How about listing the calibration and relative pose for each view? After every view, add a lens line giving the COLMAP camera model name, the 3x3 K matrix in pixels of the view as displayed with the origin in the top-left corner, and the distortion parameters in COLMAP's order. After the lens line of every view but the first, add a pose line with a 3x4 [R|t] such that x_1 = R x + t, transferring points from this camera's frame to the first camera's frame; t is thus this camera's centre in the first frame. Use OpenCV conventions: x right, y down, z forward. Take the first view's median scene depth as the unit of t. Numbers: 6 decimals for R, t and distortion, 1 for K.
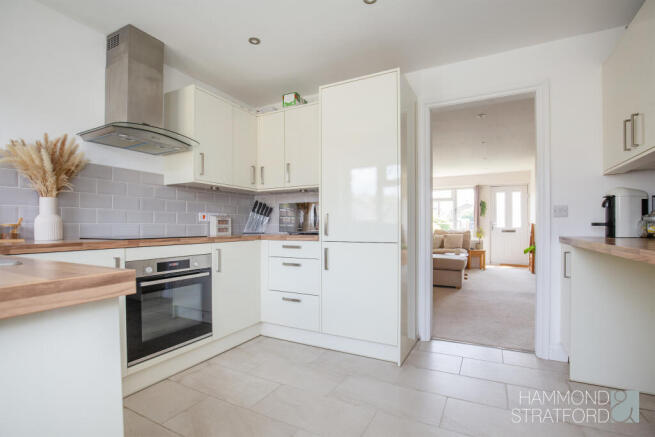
lens RADIAL K [[302.9, 0, 331.5], [0, 302.9, 224.5], [0, 0, 1]] dist [-0.019492, 0.001105]
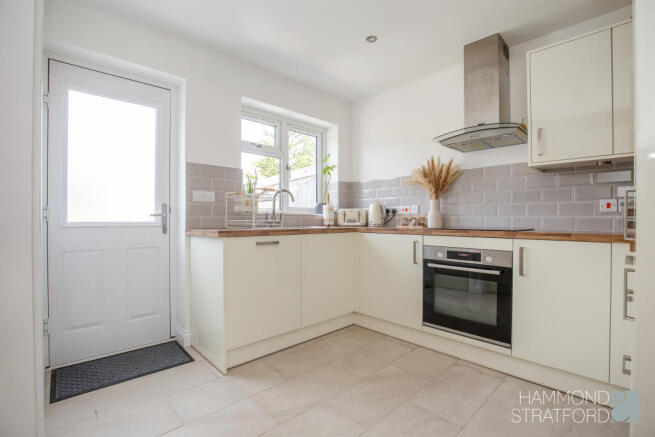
lens RADIAL K [[302.9, 0, 329.0], [0, 302.9, 216.2], [0, 0, 1]] dist [-0.019492, 0.001105]
pose [[-0.298354, -0.002851, -0.954451, 0.588564], [0.005371, 0.999975, -0.004666, -0.000997], [0.954440, -0.006518, -0.298332, 0.812750]]
